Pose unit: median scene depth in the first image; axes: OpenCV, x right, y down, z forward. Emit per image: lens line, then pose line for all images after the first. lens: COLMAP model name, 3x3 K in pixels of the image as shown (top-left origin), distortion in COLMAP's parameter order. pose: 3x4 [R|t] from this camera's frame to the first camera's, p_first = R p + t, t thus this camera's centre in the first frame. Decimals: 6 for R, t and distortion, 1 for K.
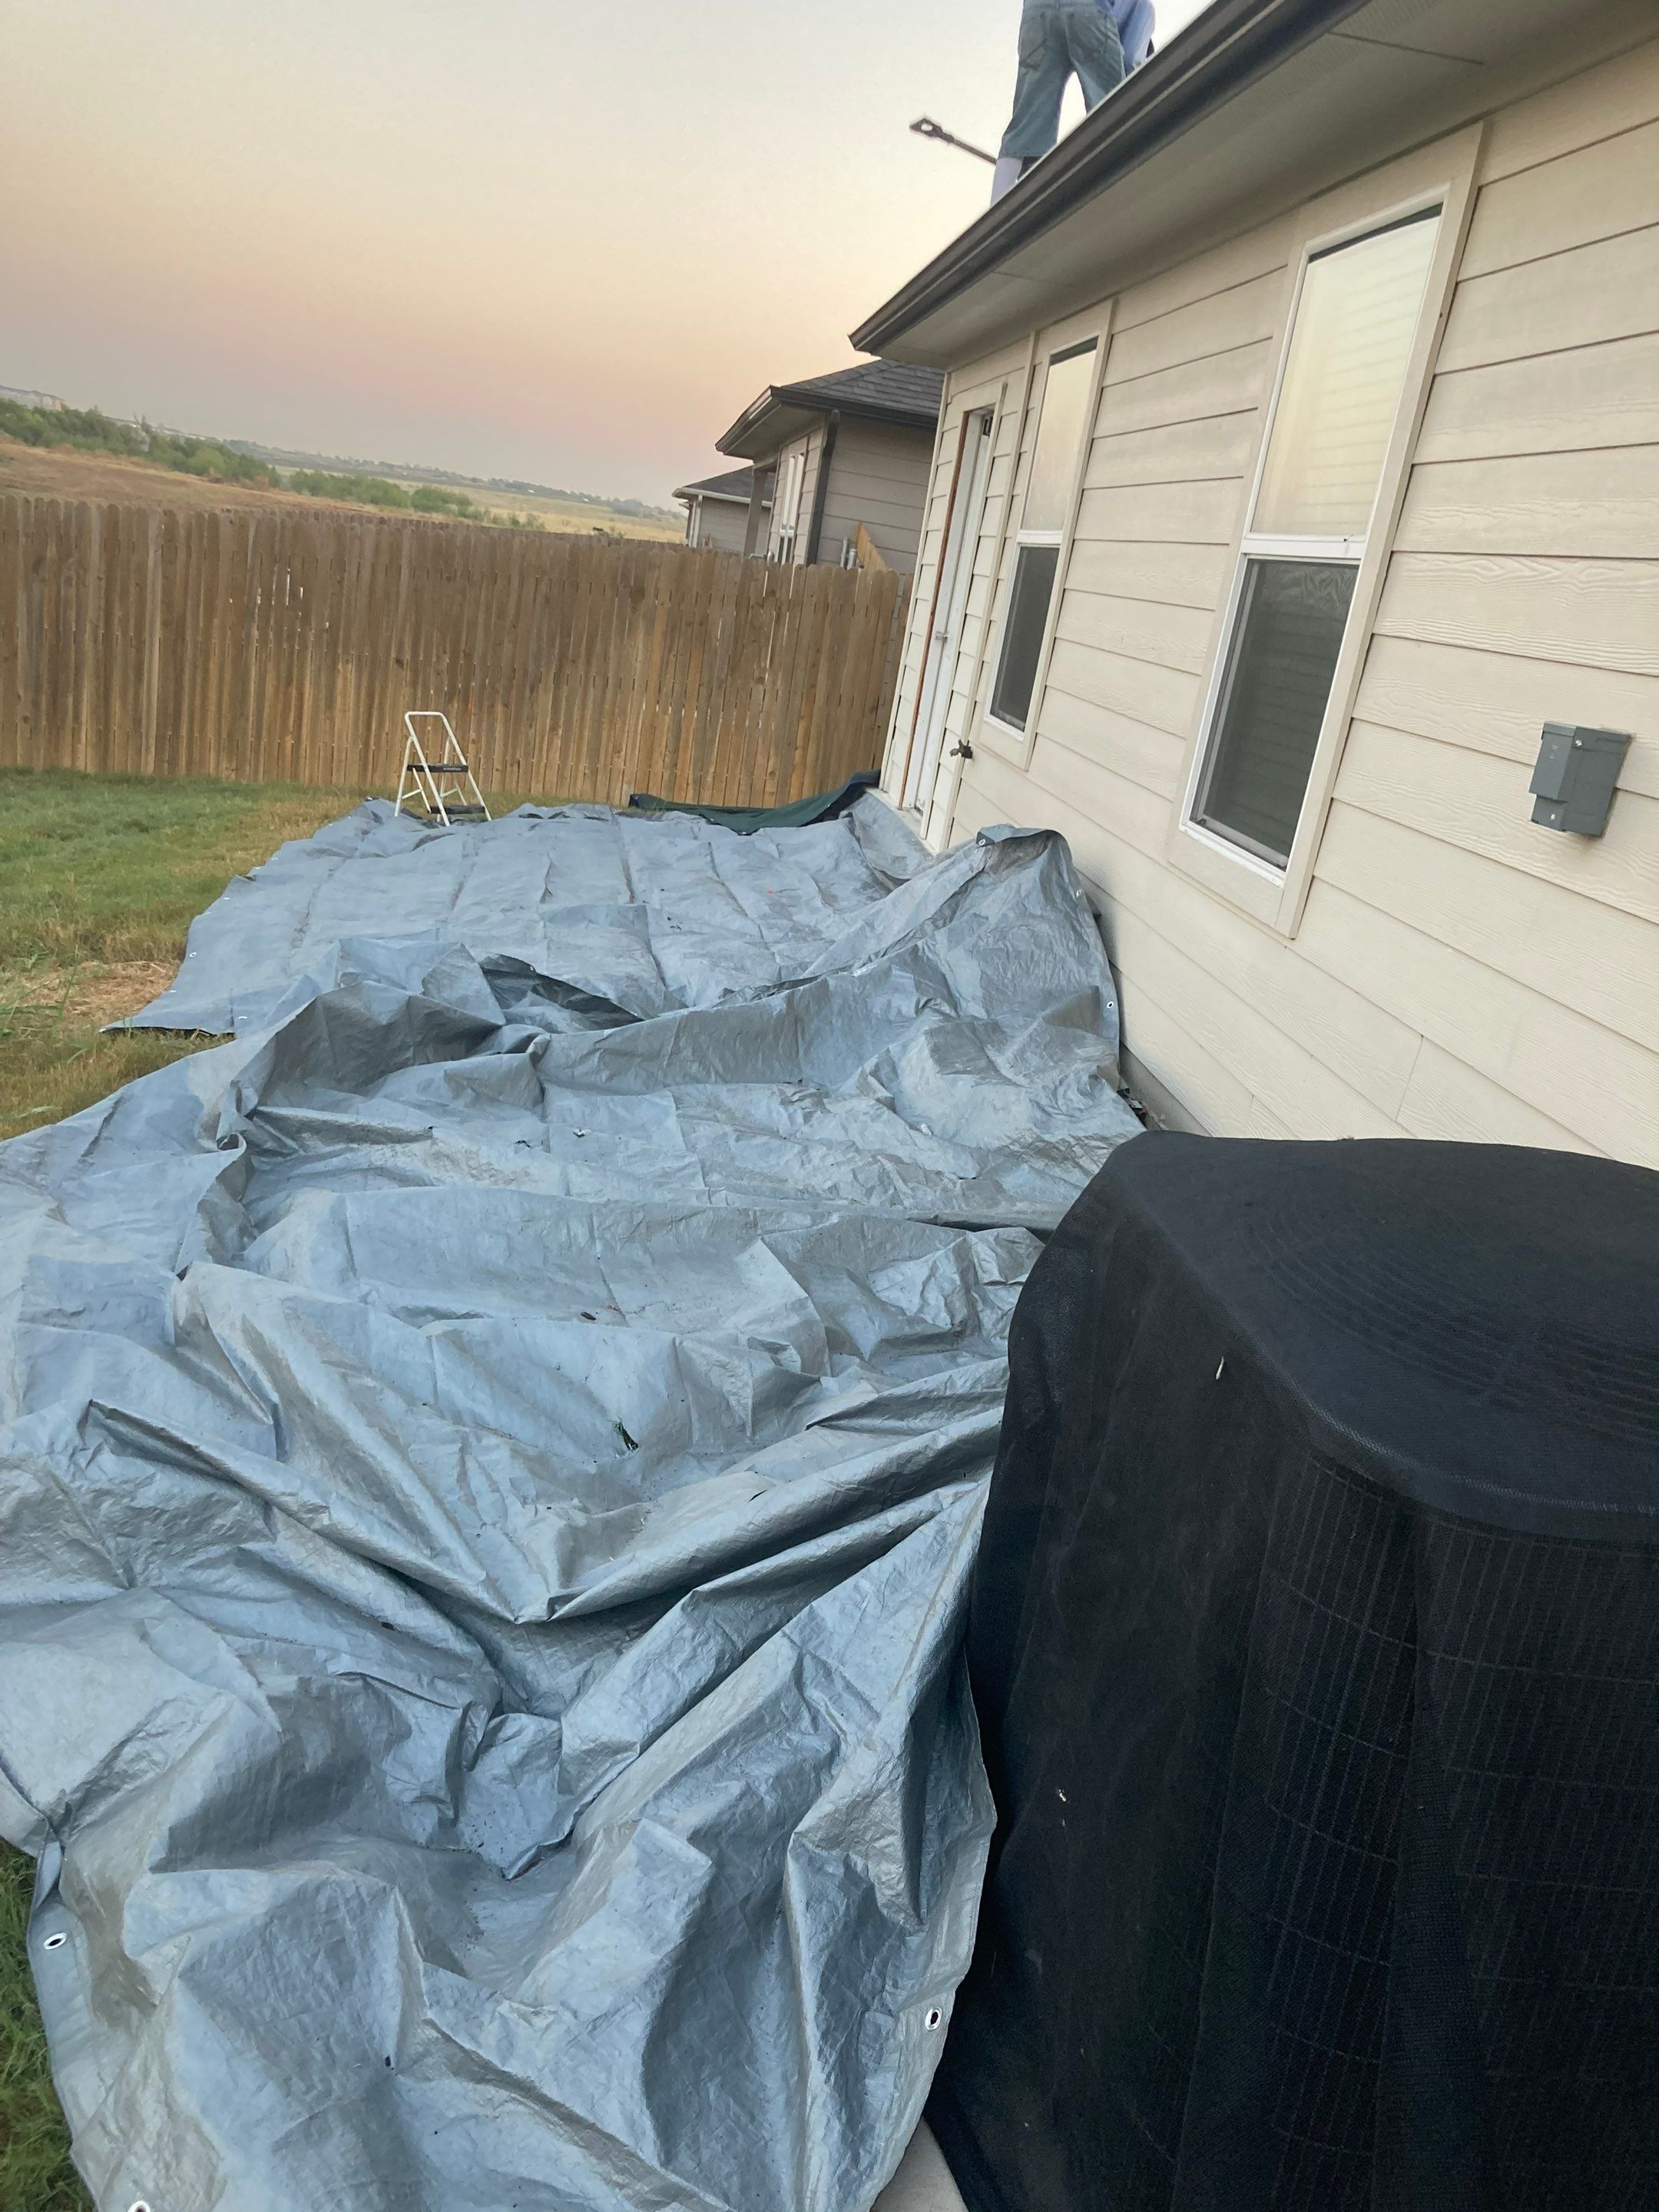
lens RADIAL K [[1823.7, 0, 834.0], [0, 1823.7, 1095.3], [0, 0, 1]] dist [0.033062, -0.031040]
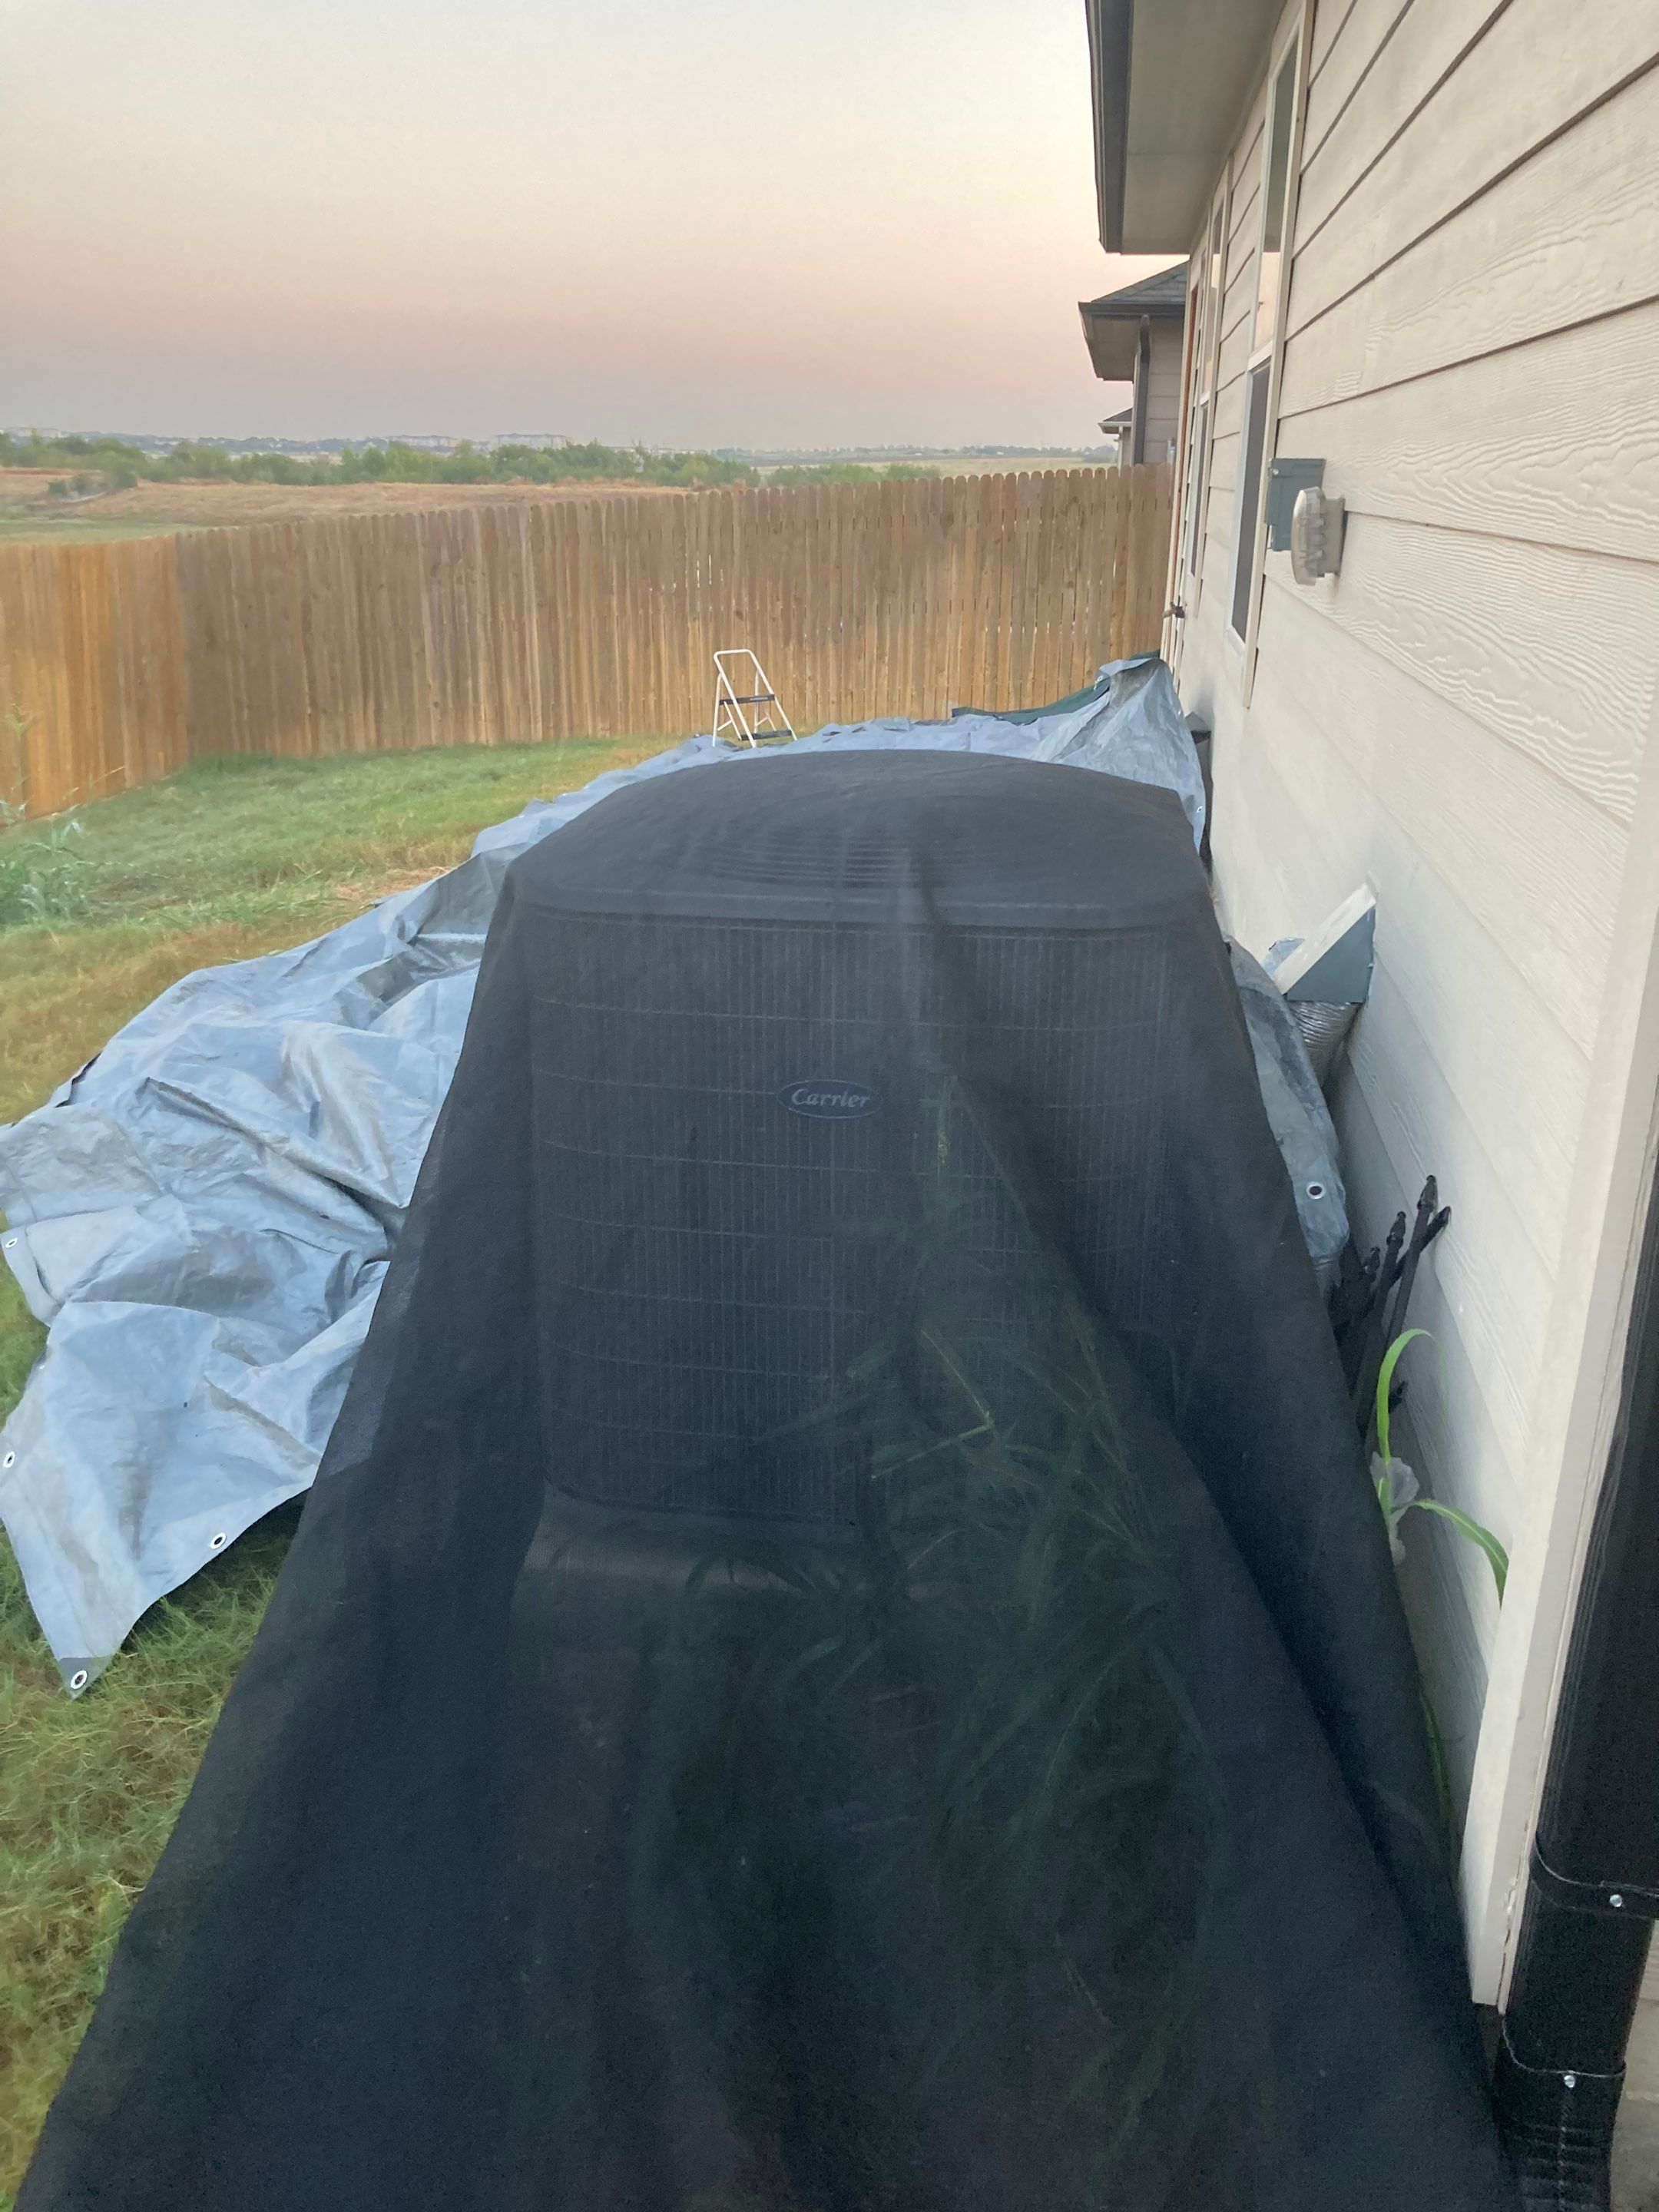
lens RADIAL K [[1823.7, 0, 838.9], [0, 1823.7, 1112.3], [0, 0, 1]] dist [0.033062, -0.031040]
pose [[0.957859, -0.054047, -0.282108, 0.118319], [0.062413, 0.997835, 0.020748, 0.045353], [0.280376, -0.037480, 0.959158, -0.051513]]
